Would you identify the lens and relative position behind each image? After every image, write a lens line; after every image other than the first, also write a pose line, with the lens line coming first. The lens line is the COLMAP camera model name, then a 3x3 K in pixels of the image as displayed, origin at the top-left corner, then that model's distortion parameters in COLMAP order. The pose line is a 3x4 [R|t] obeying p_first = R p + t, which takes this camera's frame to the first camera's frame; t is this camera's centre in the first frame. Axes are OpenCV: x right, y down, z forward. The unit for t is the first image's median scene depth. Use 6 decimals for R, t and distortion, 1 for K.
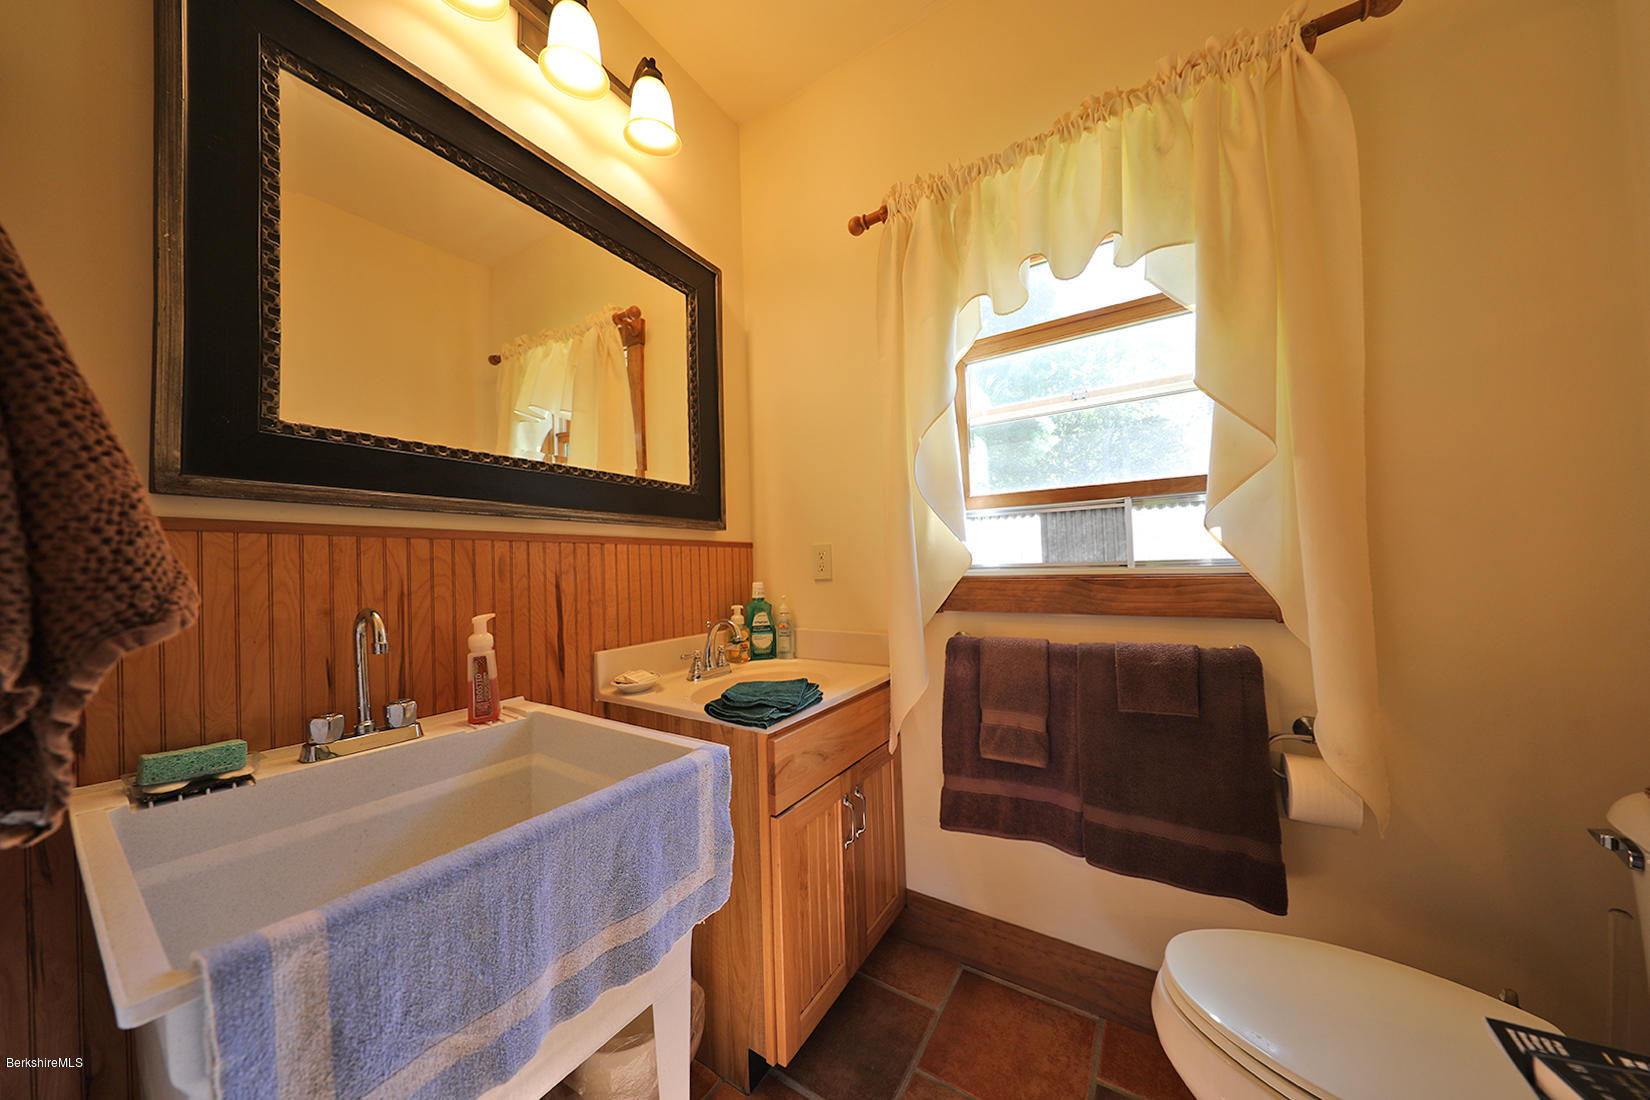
lens RADIAL K [[520.9, 0, 826.0], [0, 520.9, 553.4], [0, 0, 1]] dist [0.000410, 0.000004]
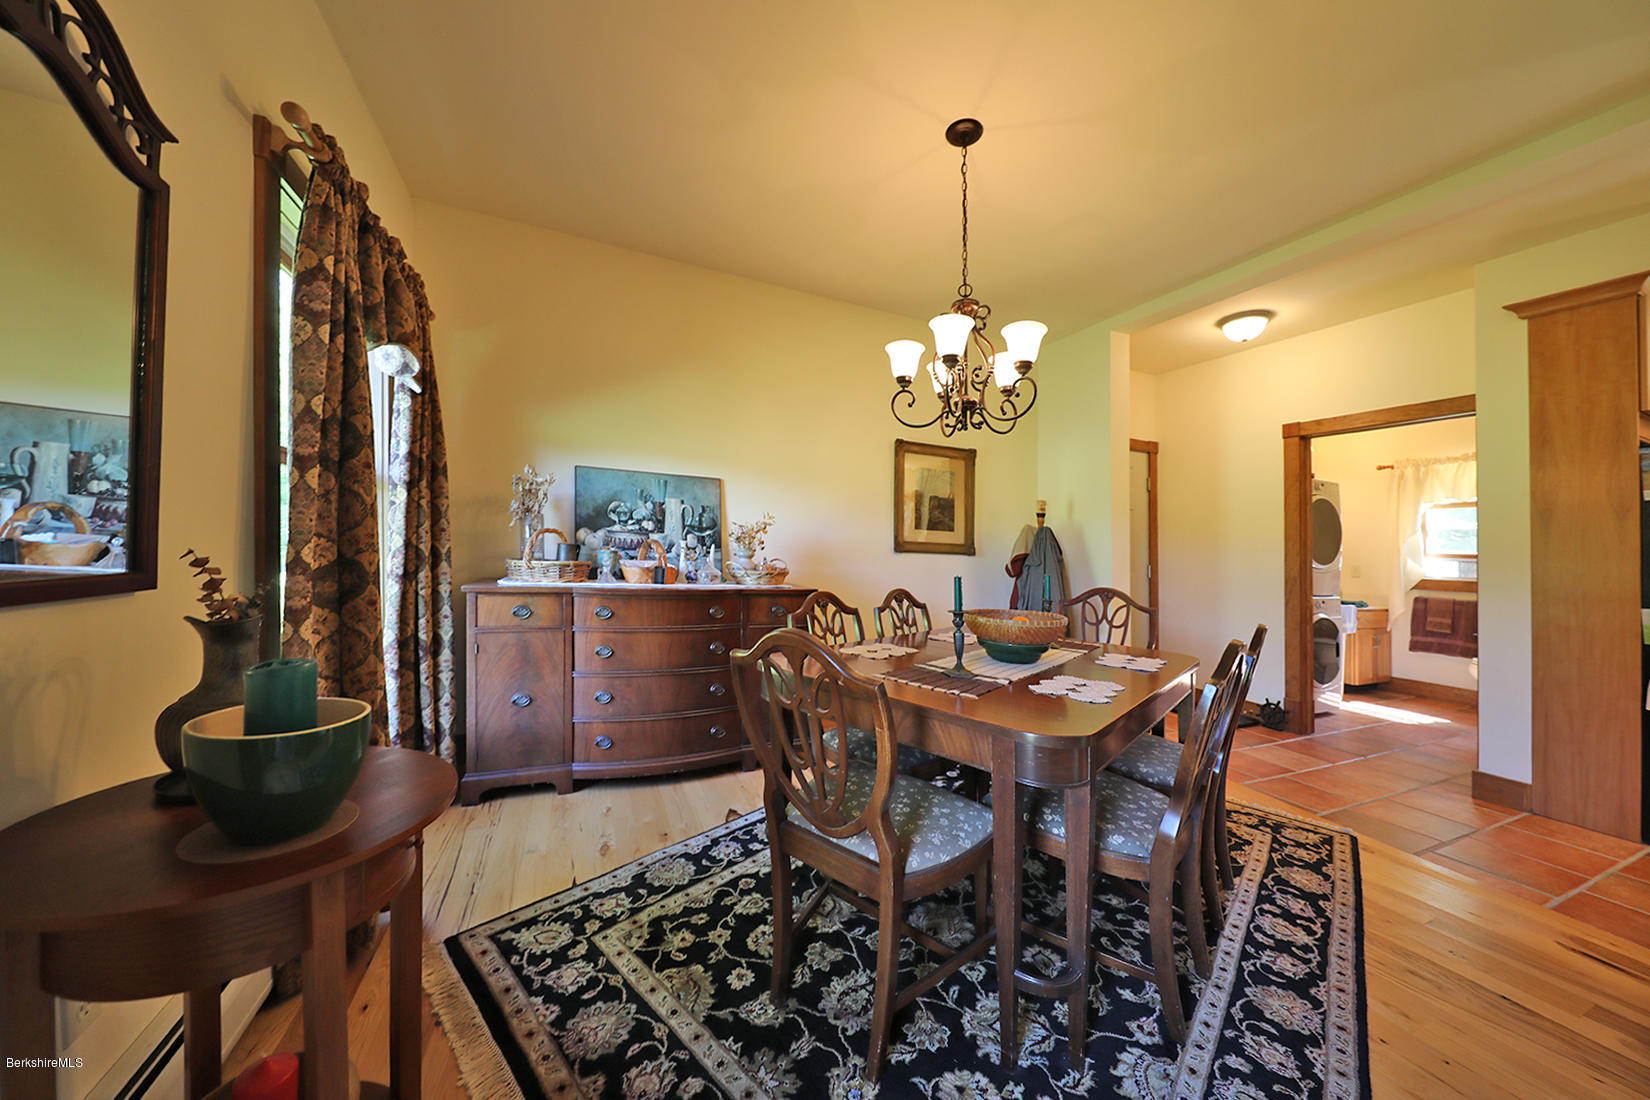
lens RADIAL K [[561.9, 0, 827.5], [0, 561.9, 545.0], [0, 0, 1]] dist [-0.000626, -0.001167]
pose [[0.844190, 0.027543, -0.535336, -1.074461], [-0.016873, 0.999550, 0.024819, -0.208374], [0.535779, -0.011920, 0.844274, -4.237833]]
